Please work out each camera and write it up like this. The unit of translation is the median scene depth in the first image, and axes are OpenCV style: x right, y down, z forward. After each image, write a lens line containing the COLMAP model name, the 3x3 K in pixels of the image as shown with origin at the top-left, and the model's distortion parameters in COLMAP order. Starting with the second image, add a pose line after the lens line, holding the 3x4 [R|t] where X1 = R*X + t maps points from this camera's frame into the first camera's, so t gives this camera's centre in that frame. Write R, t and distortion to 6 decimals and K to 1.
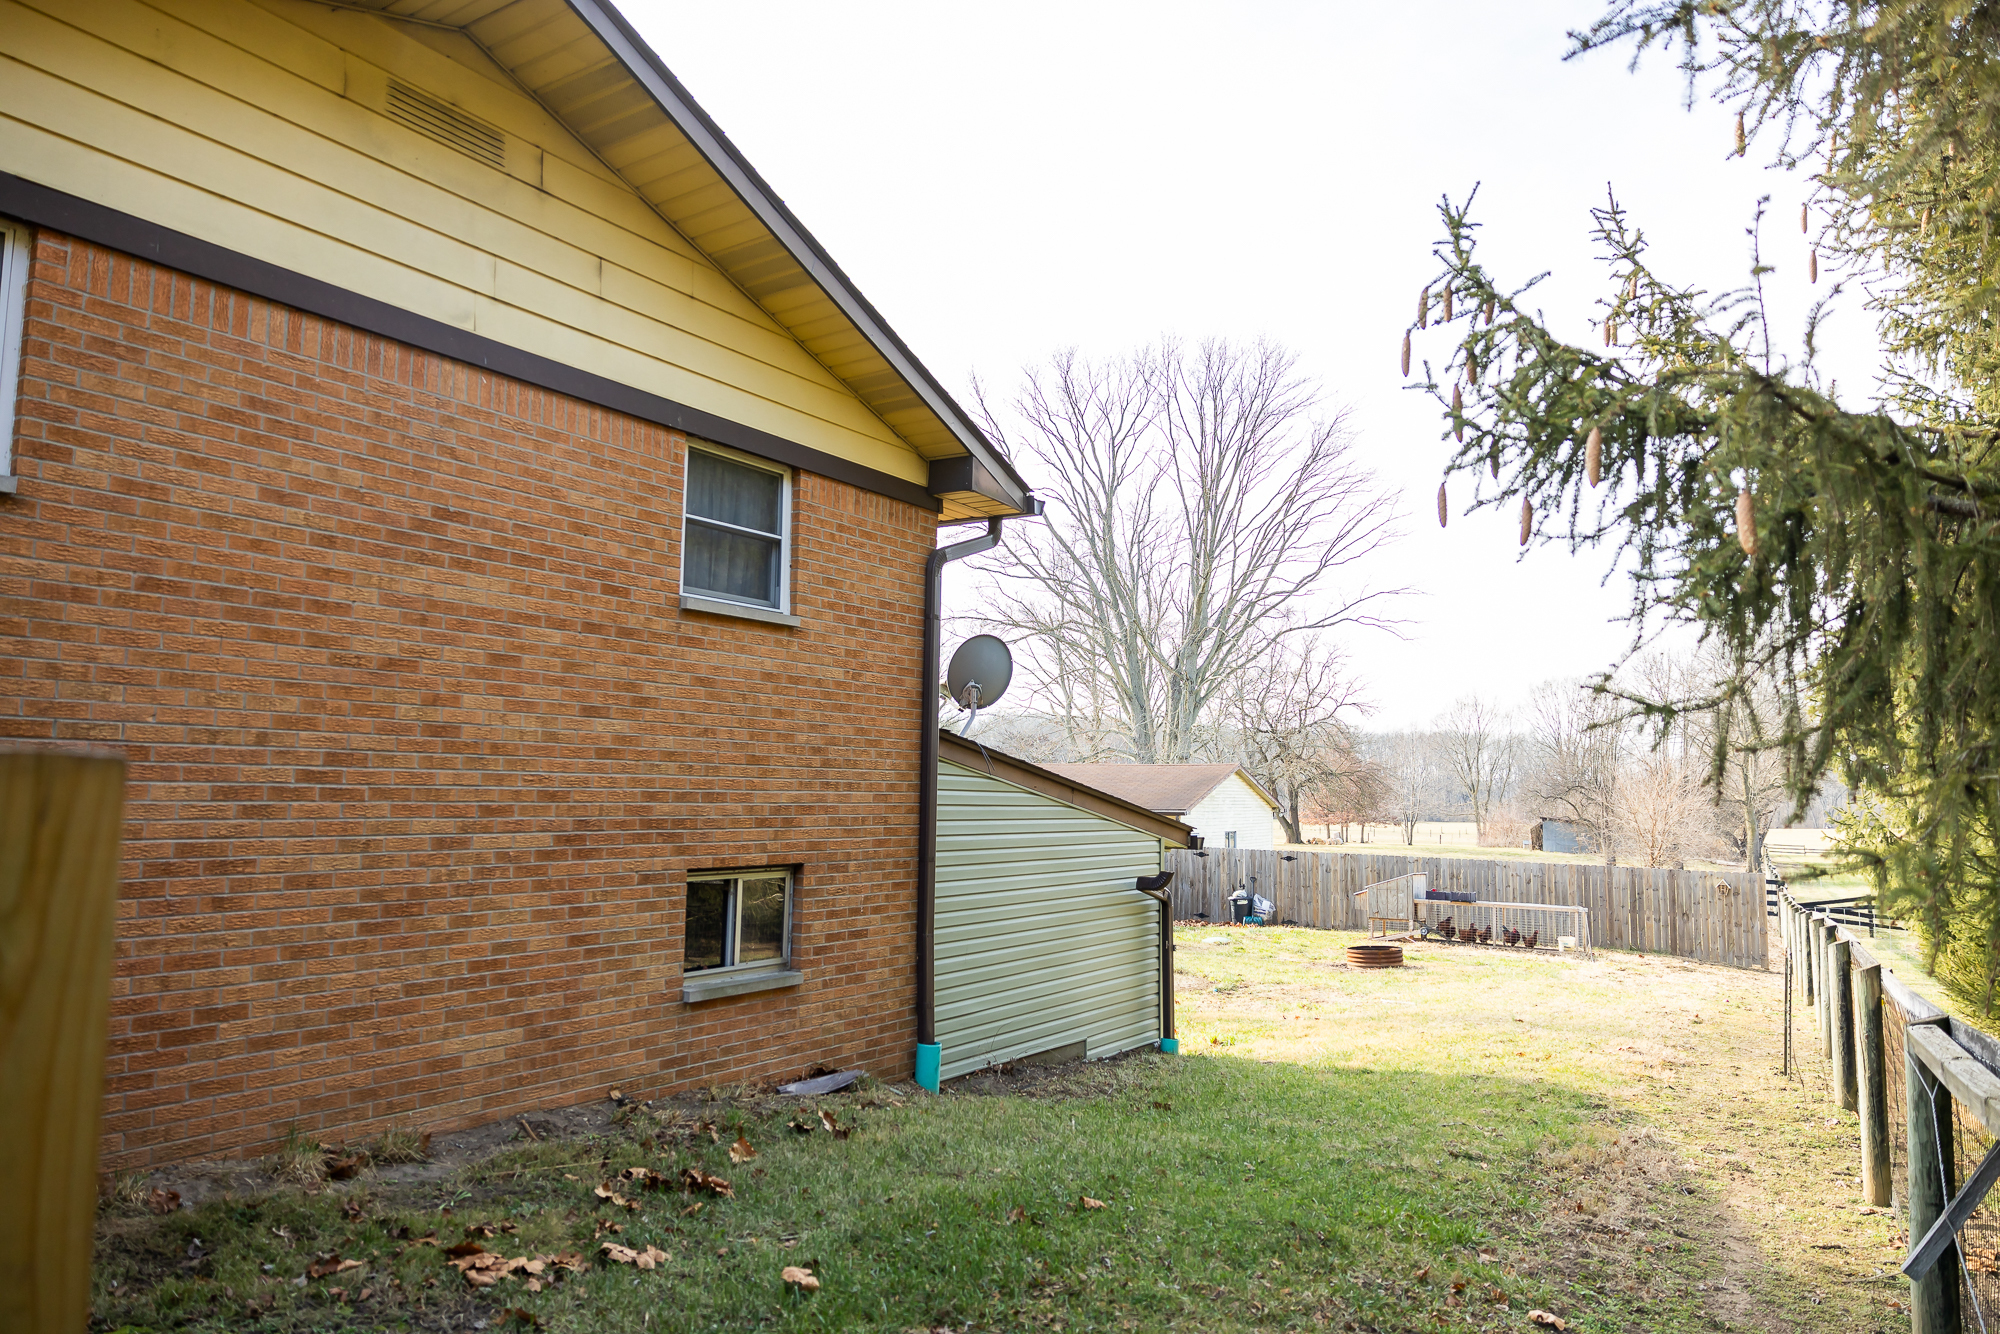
lens RADIAL K [[1344.9, 0, 1003.6], [0, 1344.9, 668.5], [0, 0, 1]] dist [0.002681, 0.004203]
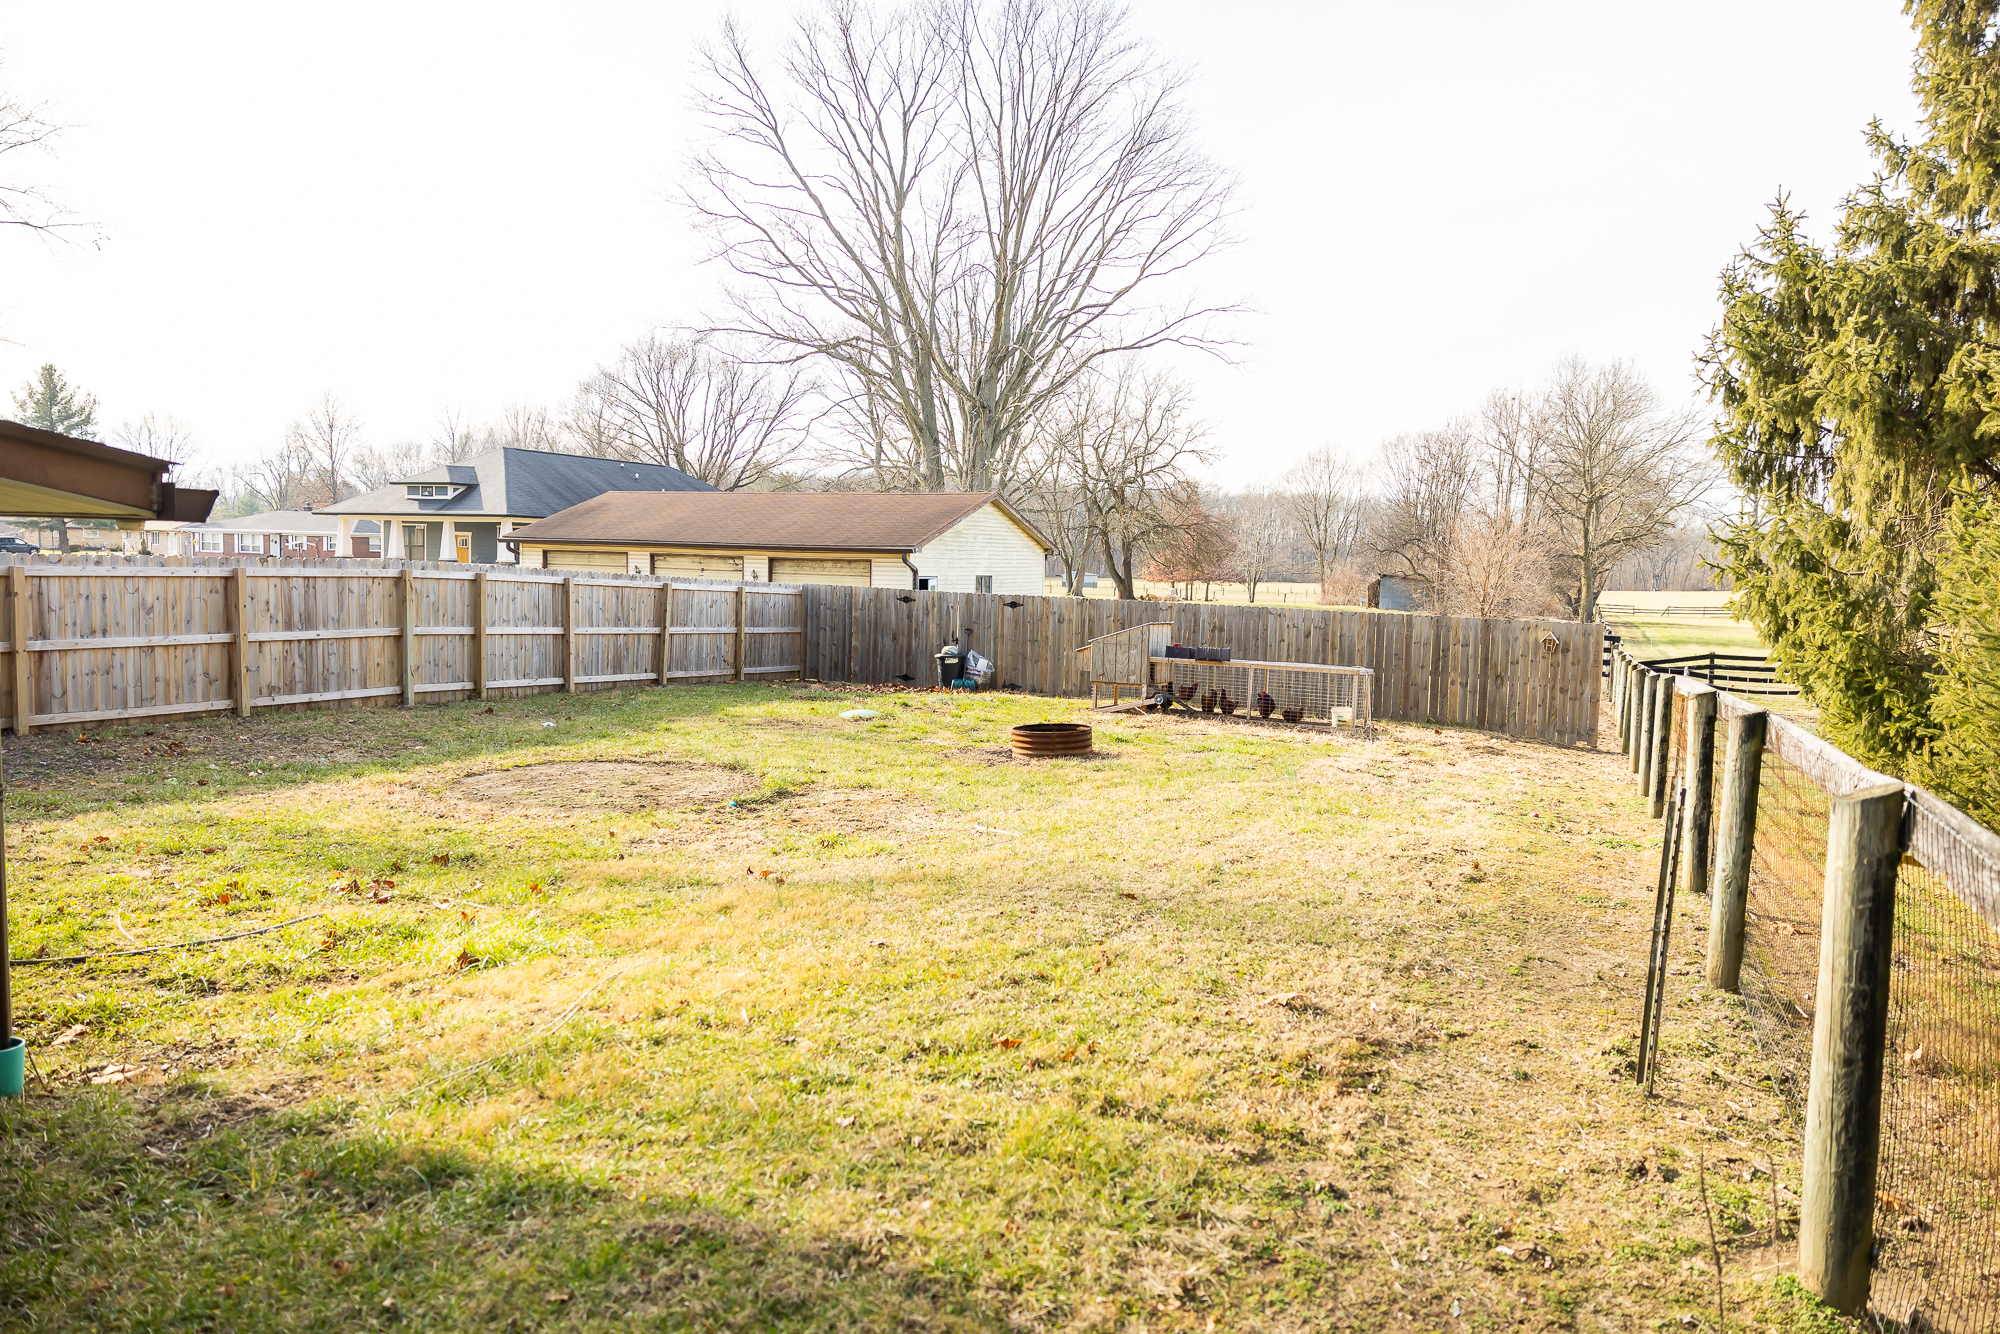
lens RADIAL K [[1330.0, 0, 1001.9], [0, 1330.0, 670.0], [0, 0, 1]] dist [0.001732, 0.003329]
pose [[0.995765, 0.001168, 0.091931, 0.077860], [-0.017582, 0.983884, 0.177941, 0.024581], [-0.090241, -0.178804, 0.979738, 0.143149]]
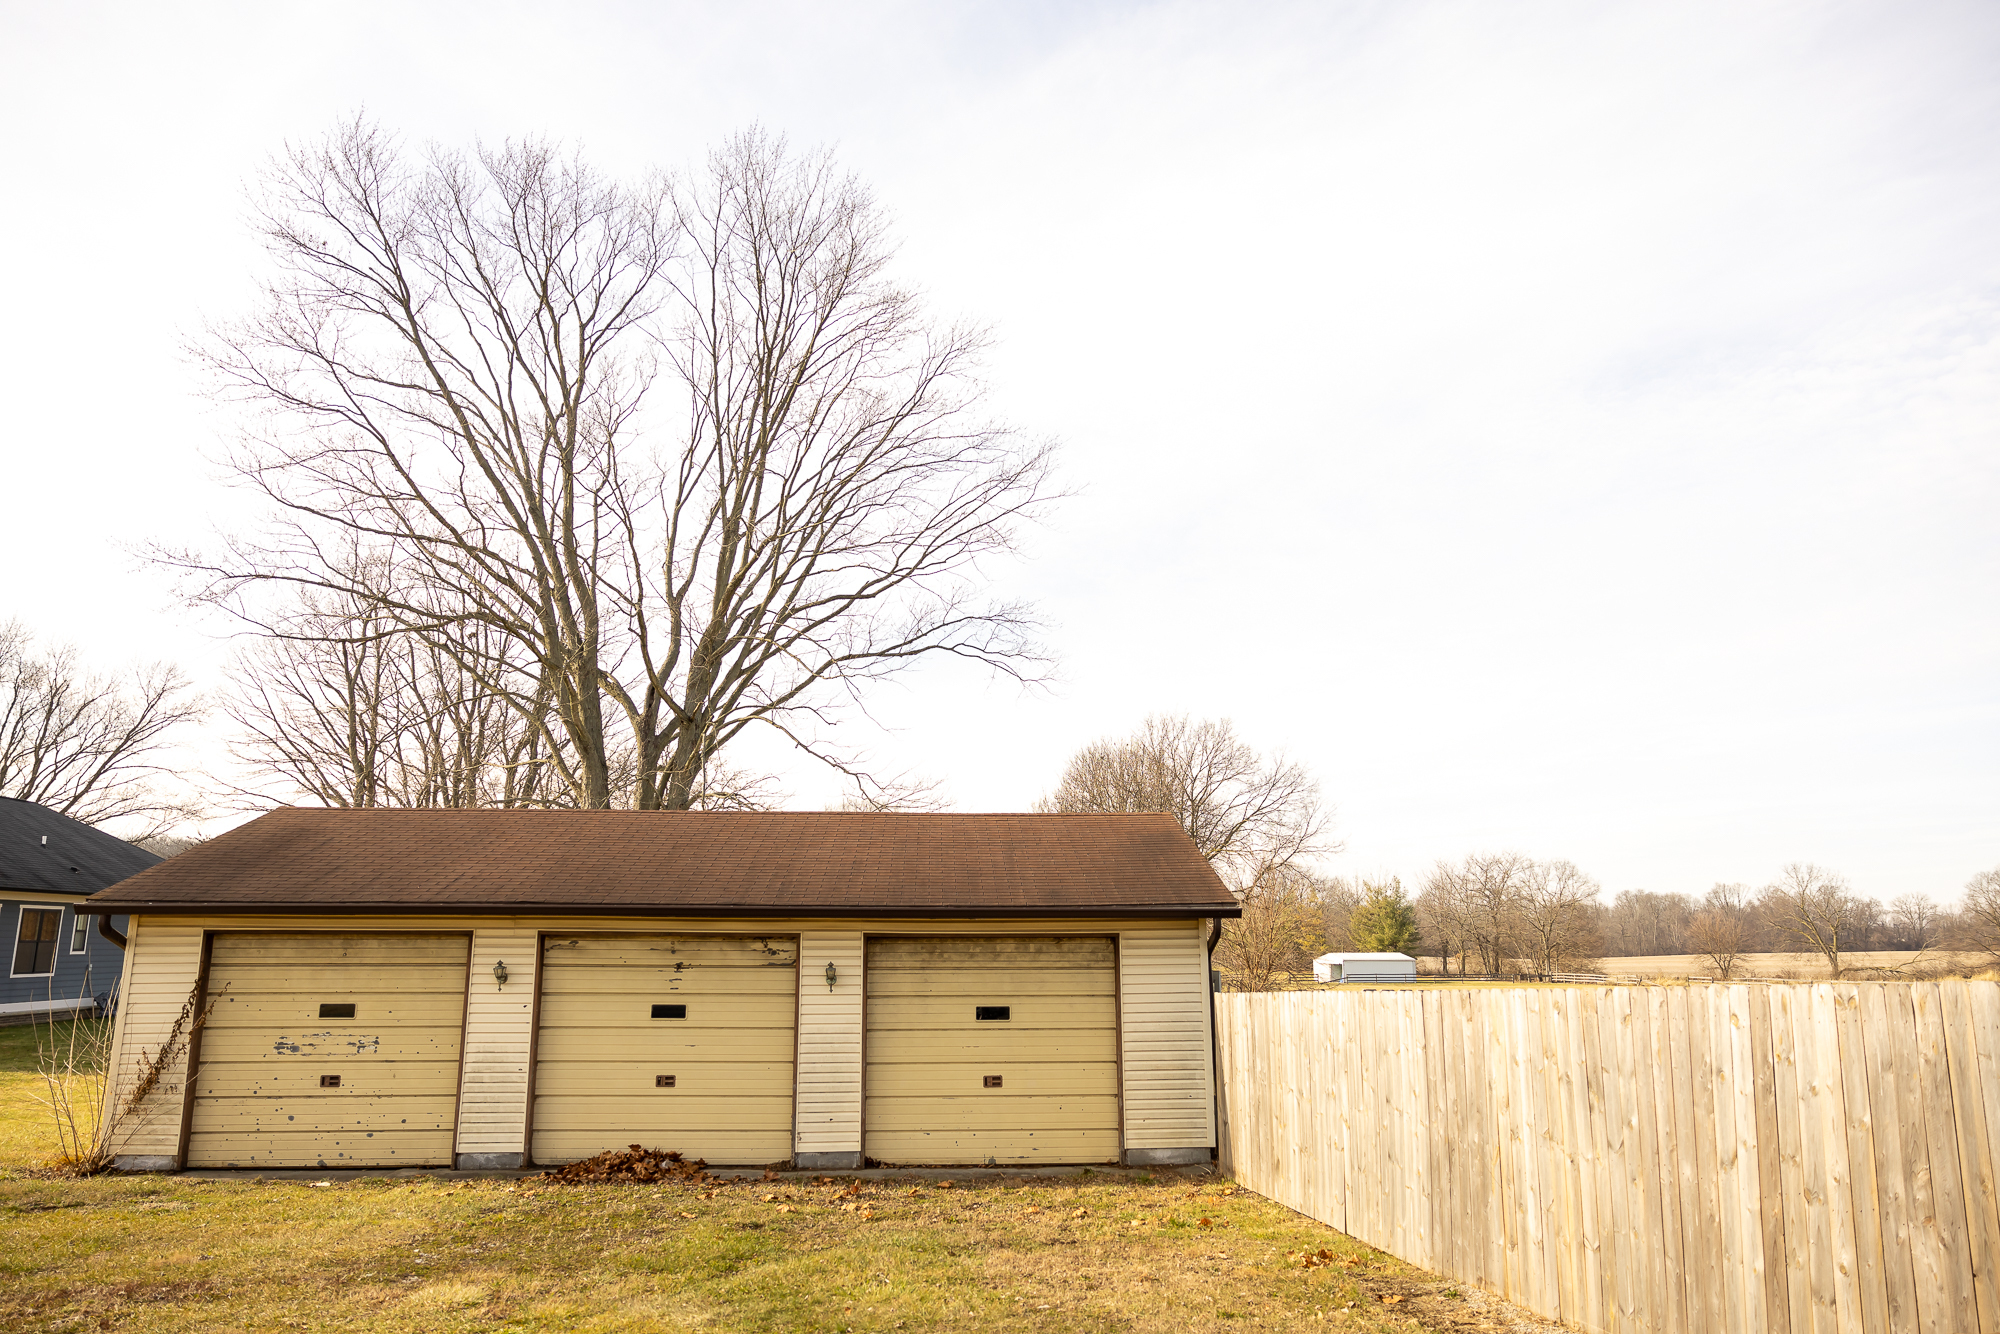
lens RADIAL K [[1330.0, 0, 1001.9], [0, 1330.0, 670.0], [0, 0, 1]] dist [0.001732, 0.003329]
pose [[0.824738, 0.097826, 0.556990, -0.080391], [-0.039261, 0.992453, -0.116174, 0.053406], [-0.564151, 0.073945, 0.822354, 0.438792]]
